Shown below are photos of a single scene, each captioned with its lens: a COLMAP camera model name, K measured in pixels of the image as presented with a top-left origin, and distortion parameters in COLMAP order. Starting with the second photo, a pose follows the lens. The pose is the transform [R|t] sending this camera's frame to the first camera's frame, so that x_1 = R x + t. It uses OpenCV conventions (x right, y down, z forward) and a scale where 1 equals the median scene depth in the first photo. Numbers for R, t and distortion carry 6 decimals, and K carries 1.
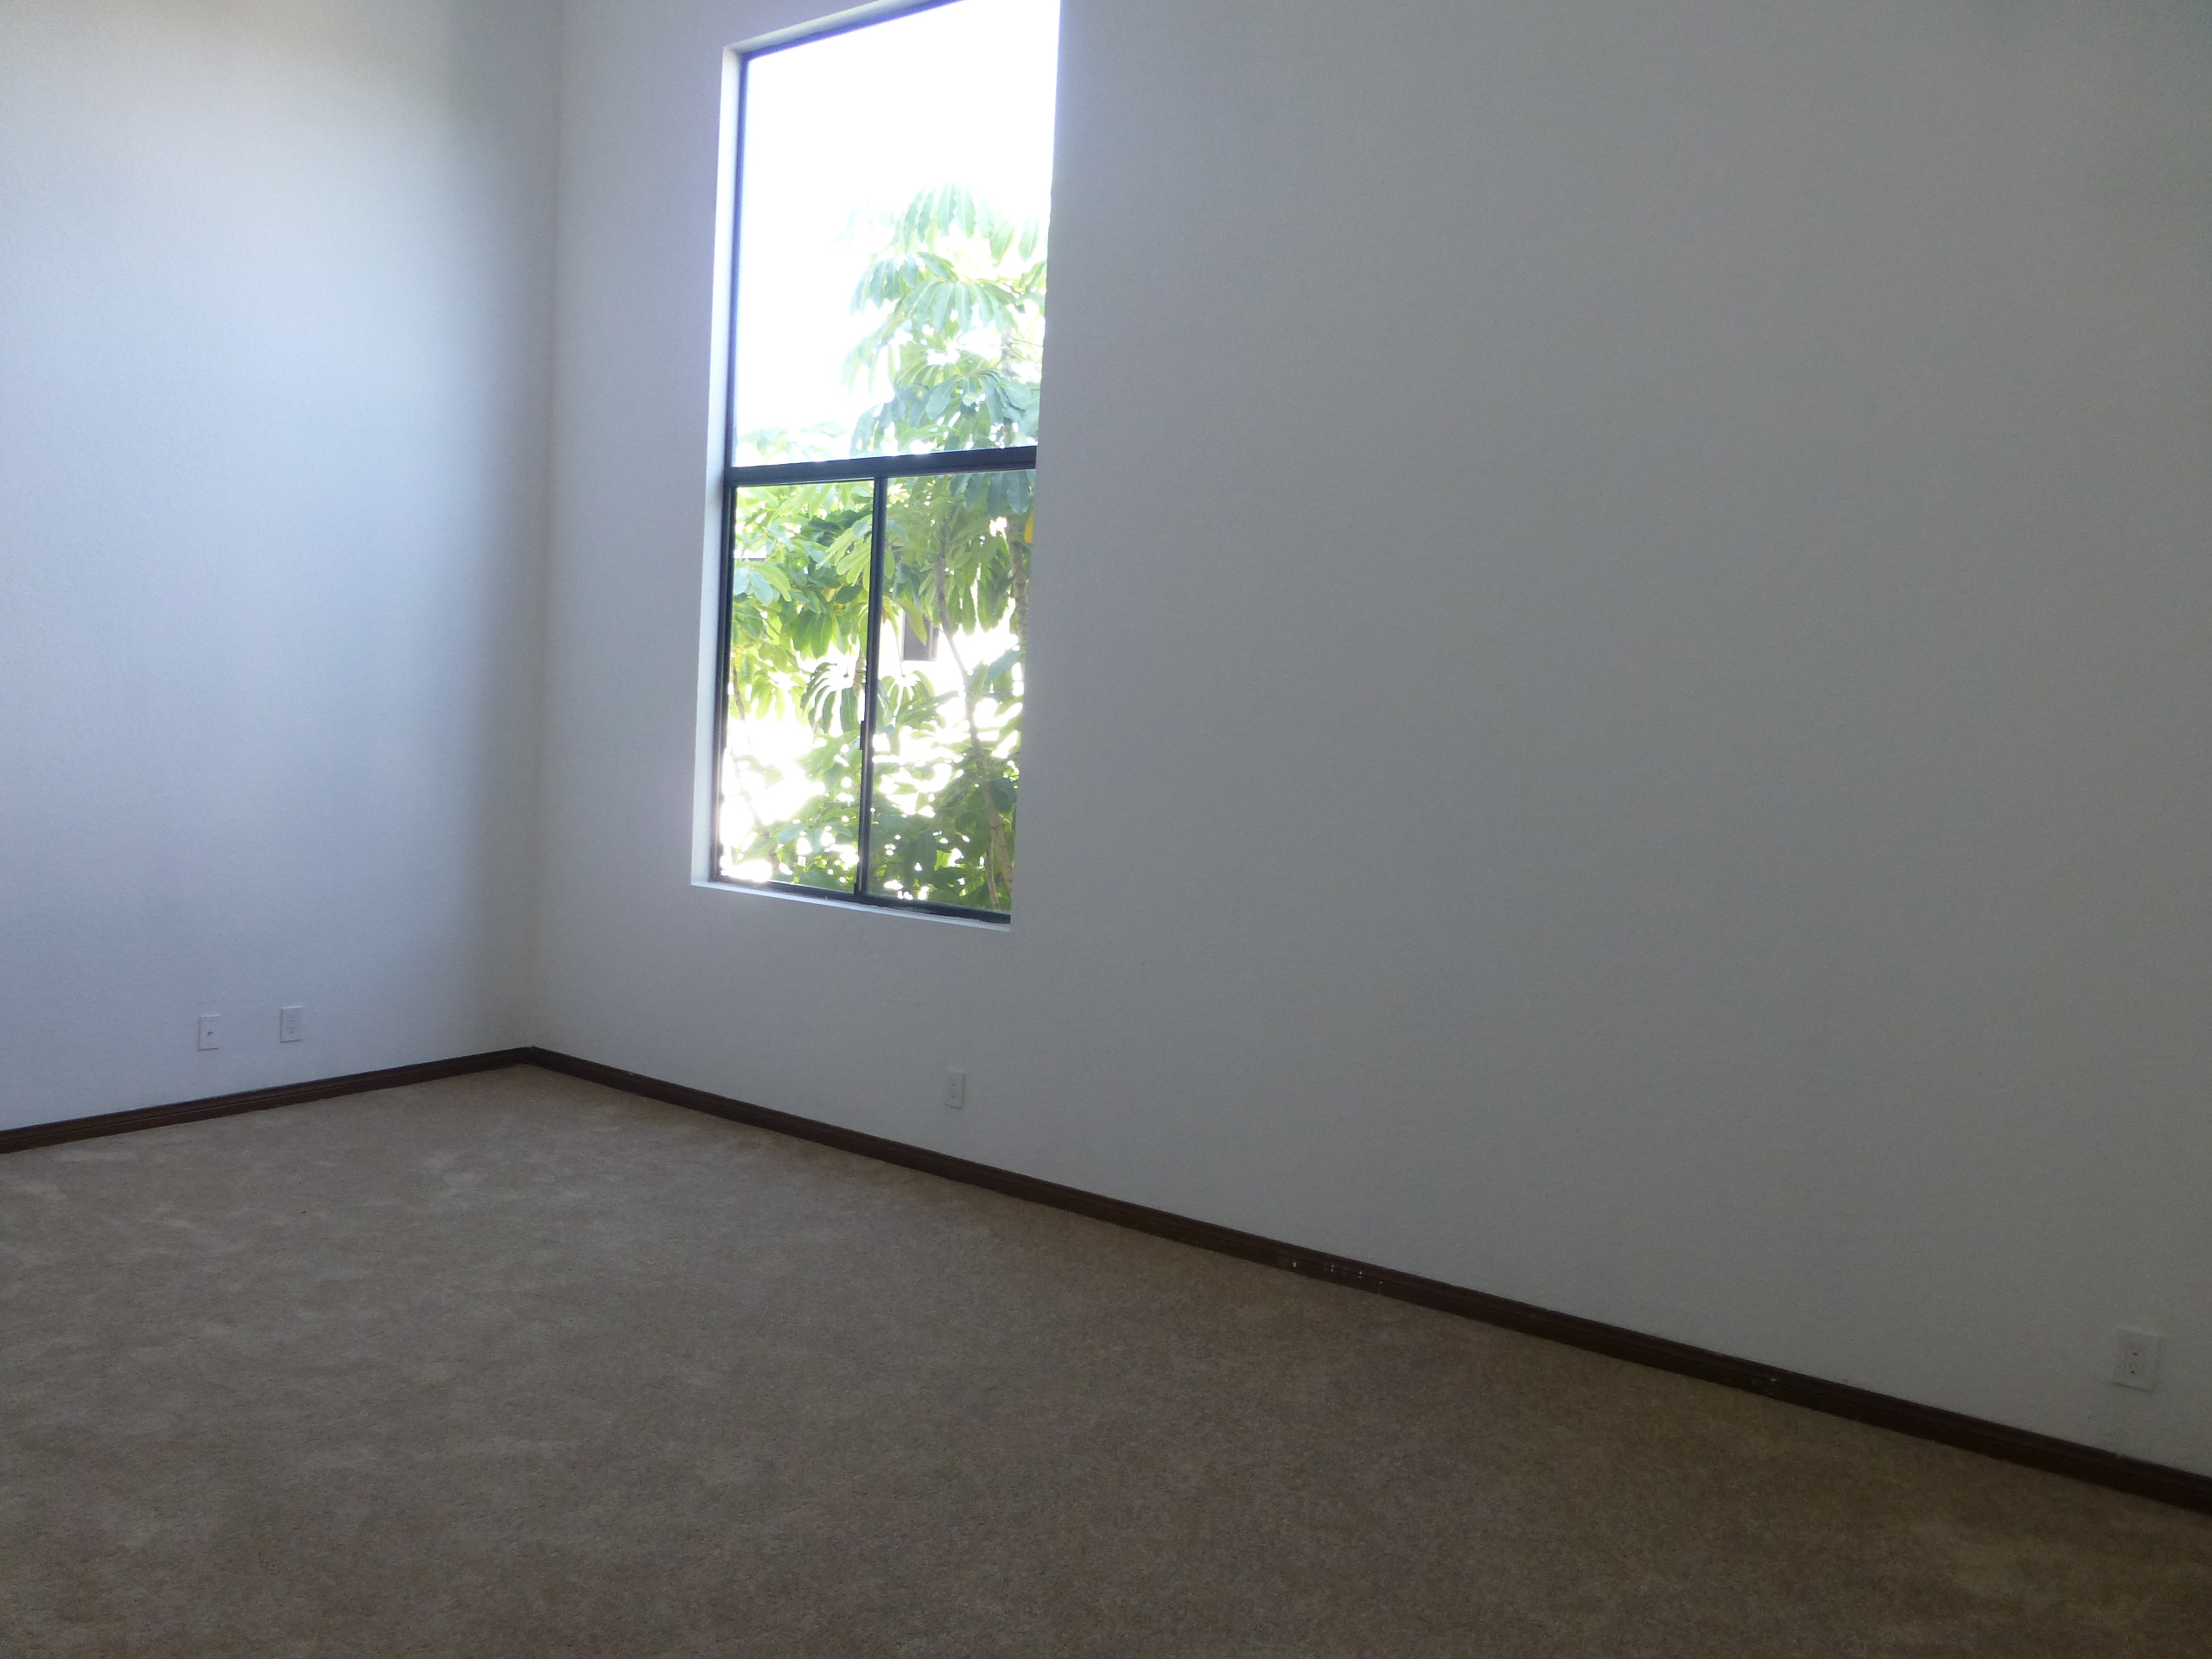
lens RADIAL K [[1586.2, 0, 1114.7], [0, 1586.2, 829.7], [0, 0, 1]] dist [-0.024399, -0.004466]
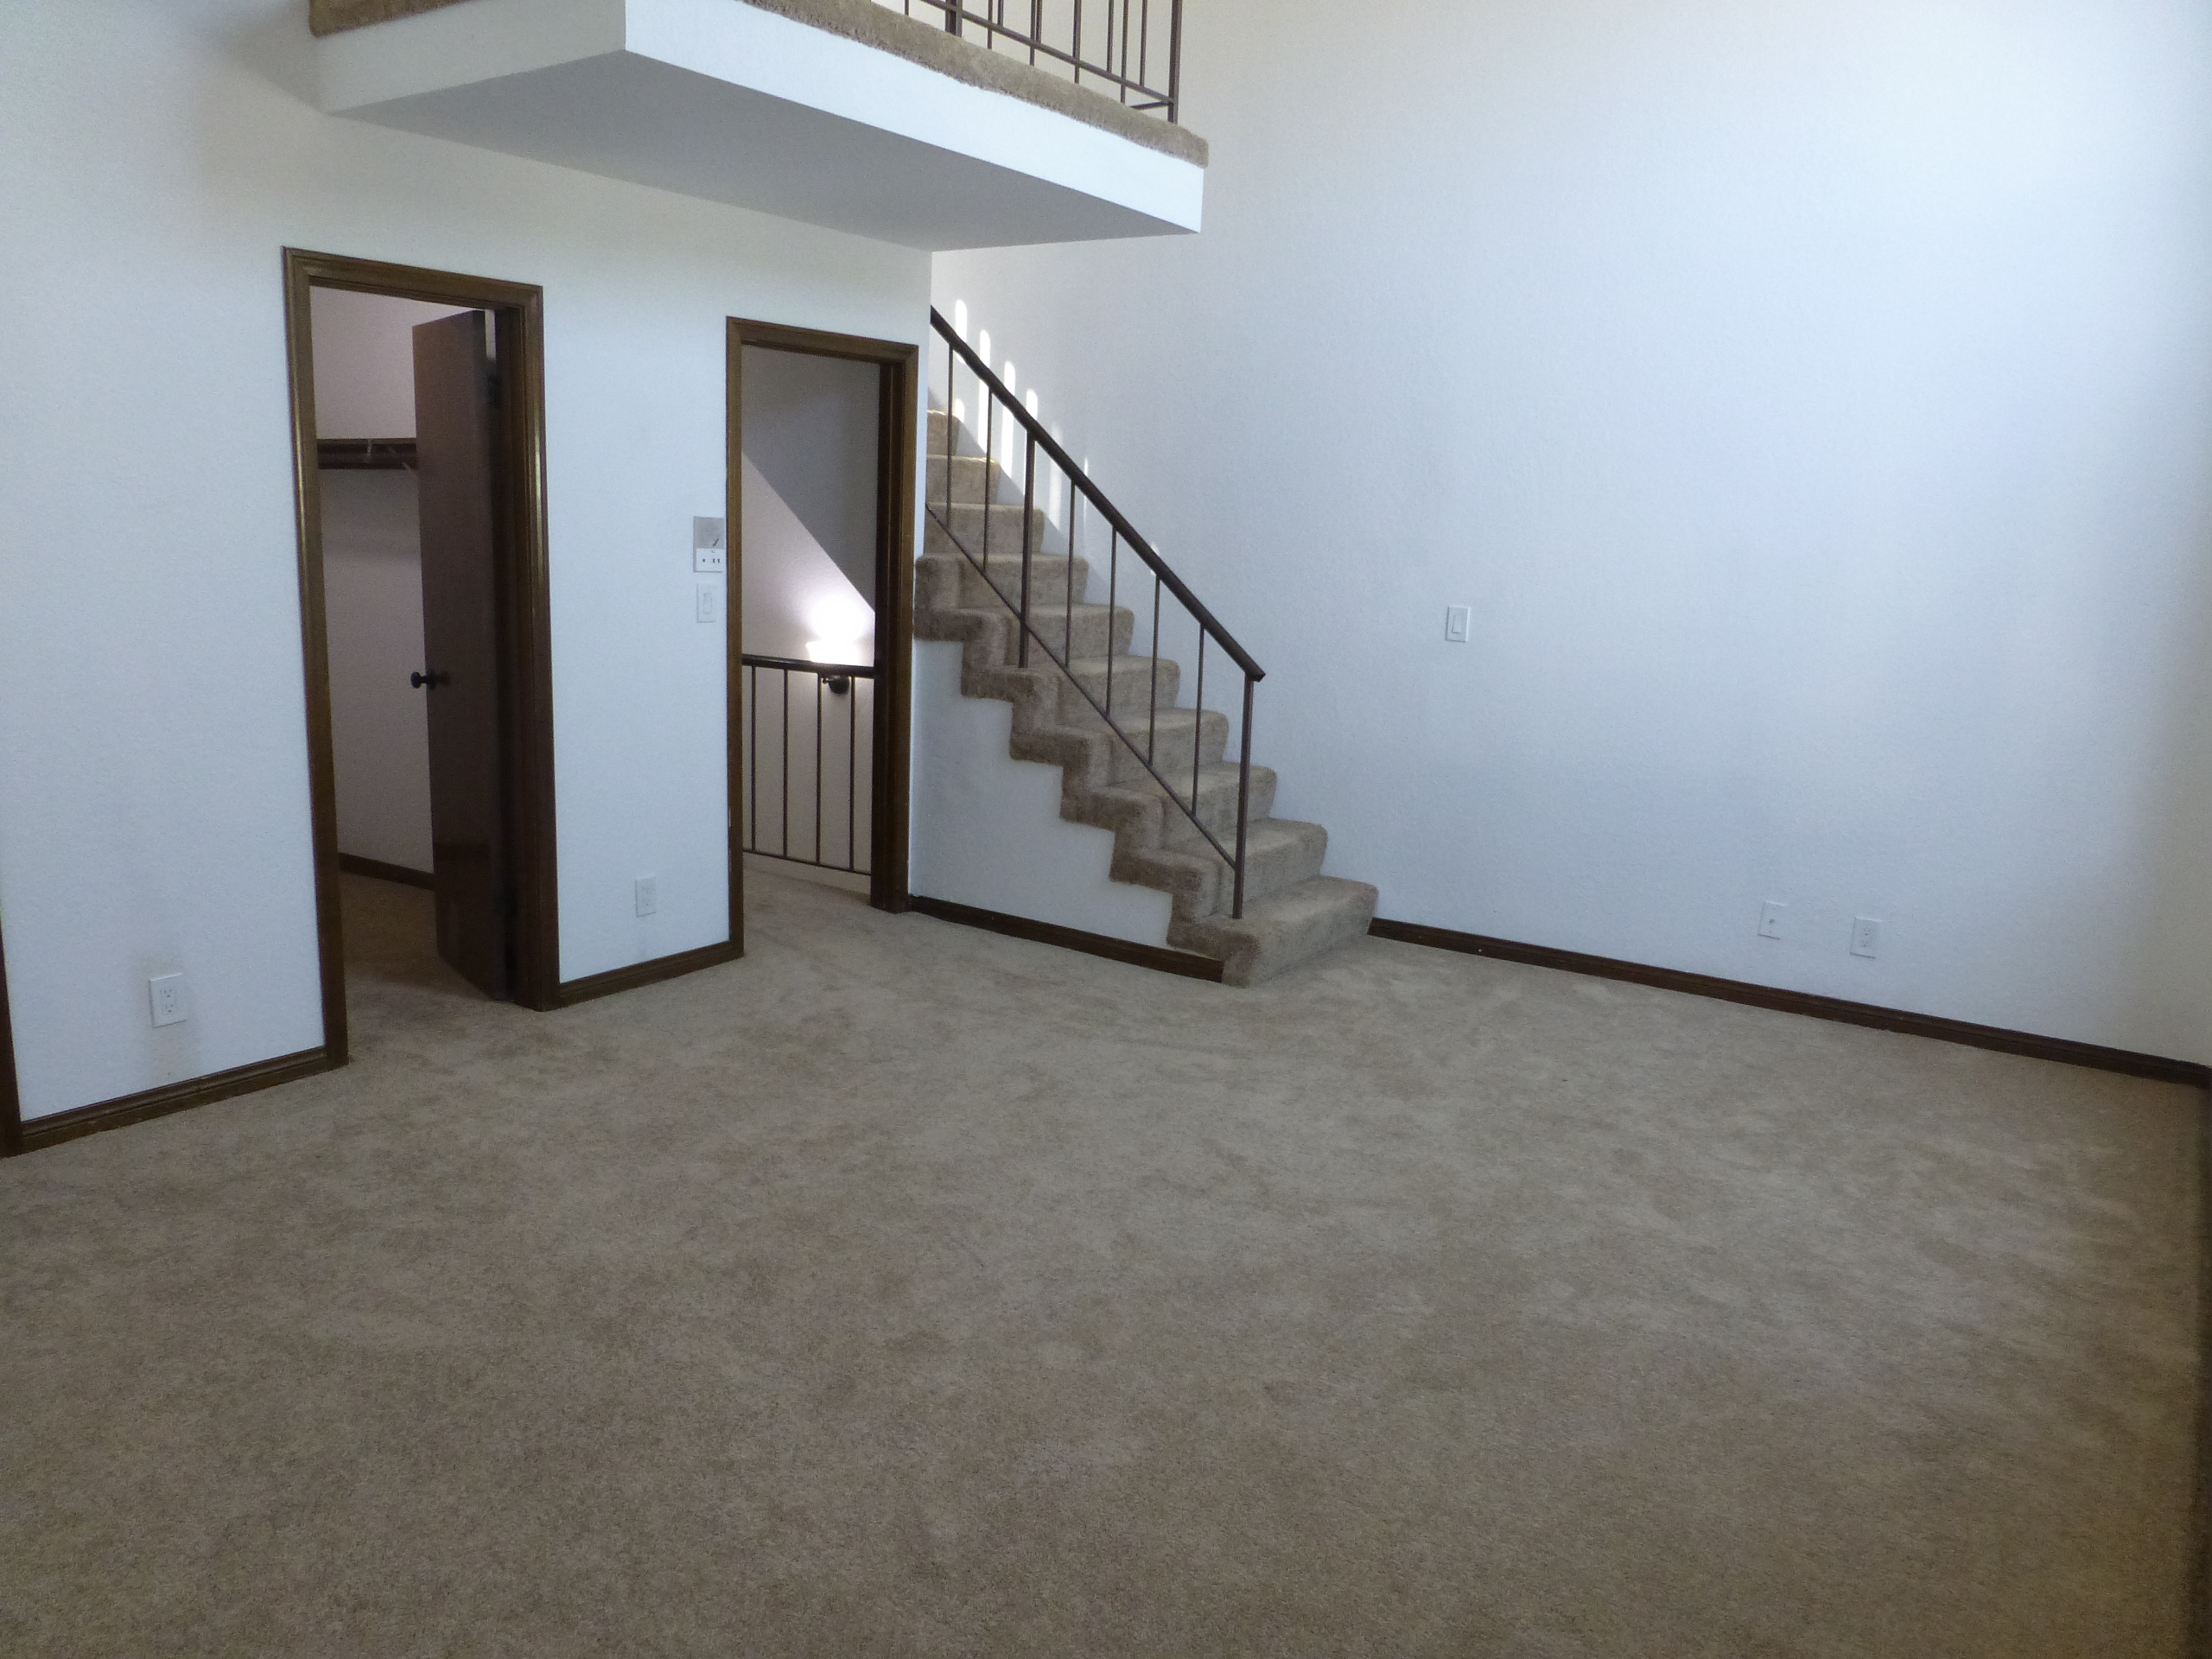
lens RADIAL K [[1586.2, 0, 1114.7], [0, 1586.2, 829.7], [0, 0, 1]] dist [-0.024399, -0.004466]
pose [[0.022706, 0.143226, -0.989429, 0.413187], [-0.102614, 0.984792, 0.140200, -0.024817], [0.994462, 0.098346, 0.037058, 0.595550]]
